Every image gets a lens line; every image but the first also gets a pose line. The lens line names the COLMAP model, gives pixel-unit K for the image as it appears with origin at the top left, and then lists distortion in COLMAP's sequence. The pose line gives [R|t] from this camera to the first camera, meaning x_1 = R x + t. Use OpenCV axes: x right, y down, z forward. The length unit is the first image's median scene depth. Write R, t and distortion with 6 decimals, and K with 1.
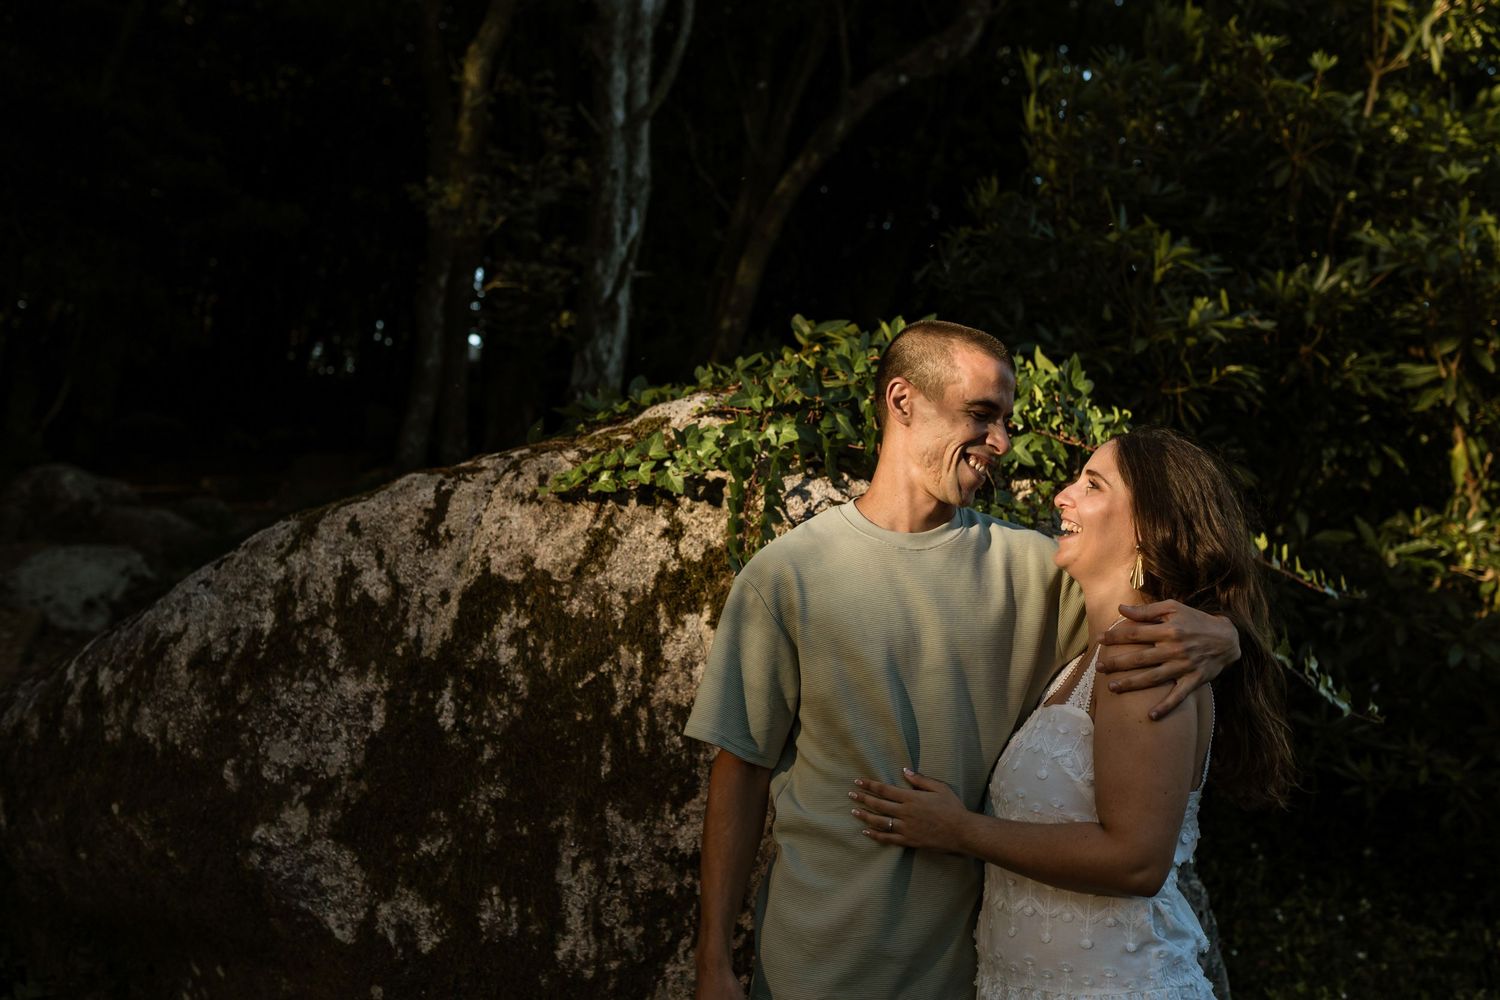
lens RADIAL K [[1451.6, 0, 750.0], [0, 1451.6, 500.0], [0, 0, 1]] dist [-0.004822, -0.000112]
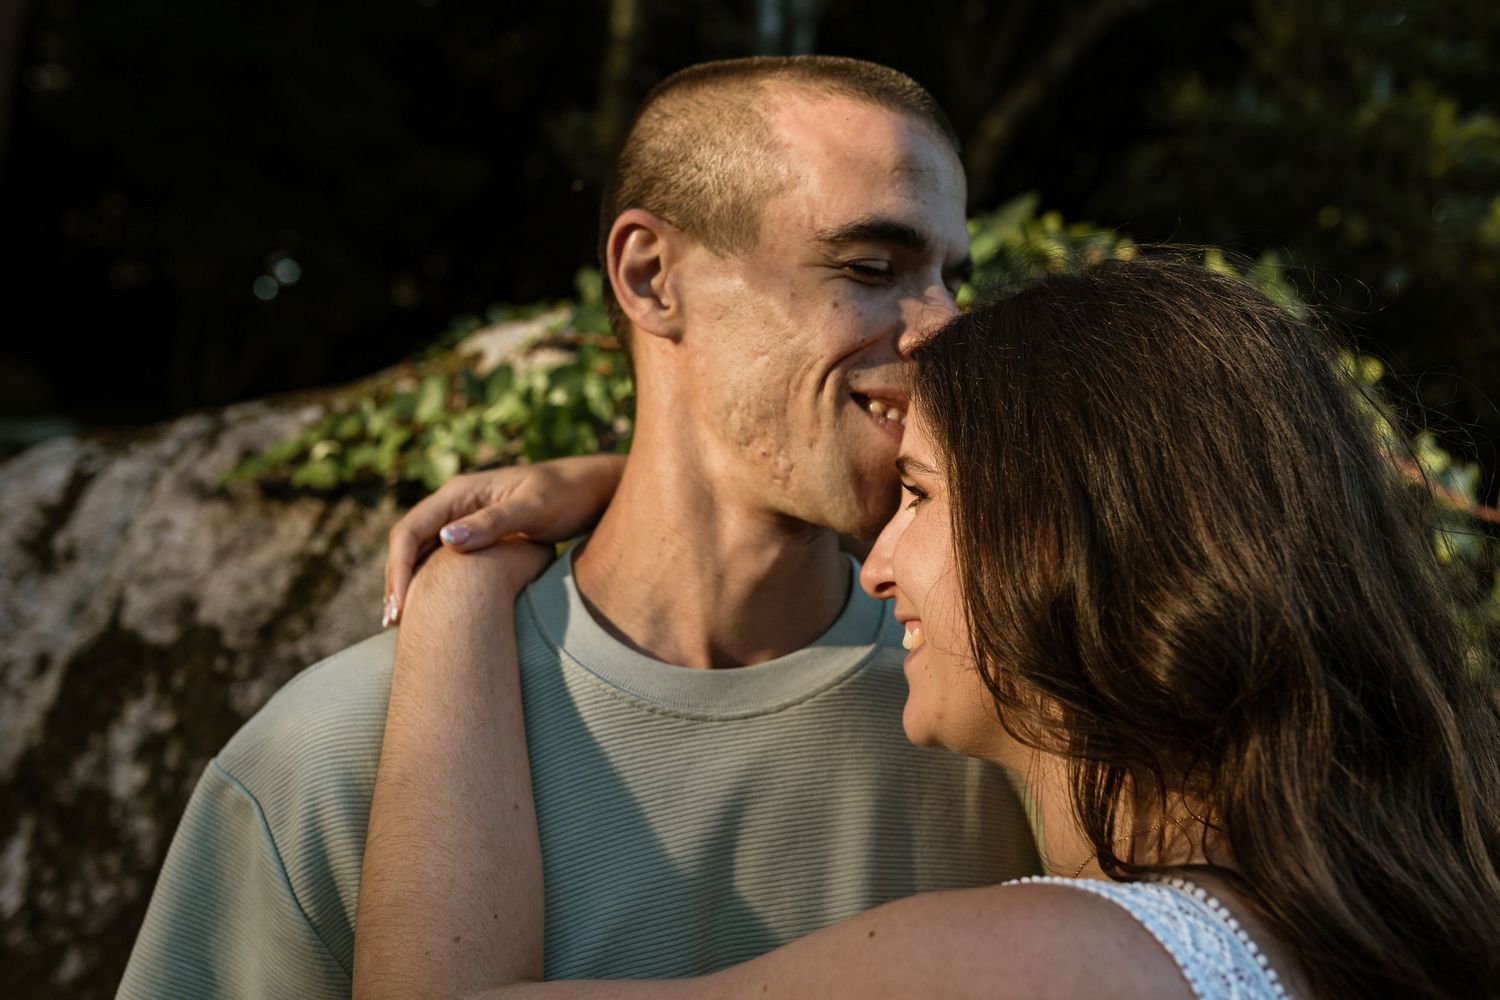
lens RADIAL K [[1451.6, 0, 750.0], [0, 1451.6, 500.0], [0, 0, 1]] dist [-0.004822, -0.000112]
pose [[0.986090, 0.034449, -0.162601, 0.144421], [-0.033743, 0.999405, 0.007103, -0.009116], [0.162749, -0.001518, 0.986666, 0.506025]]
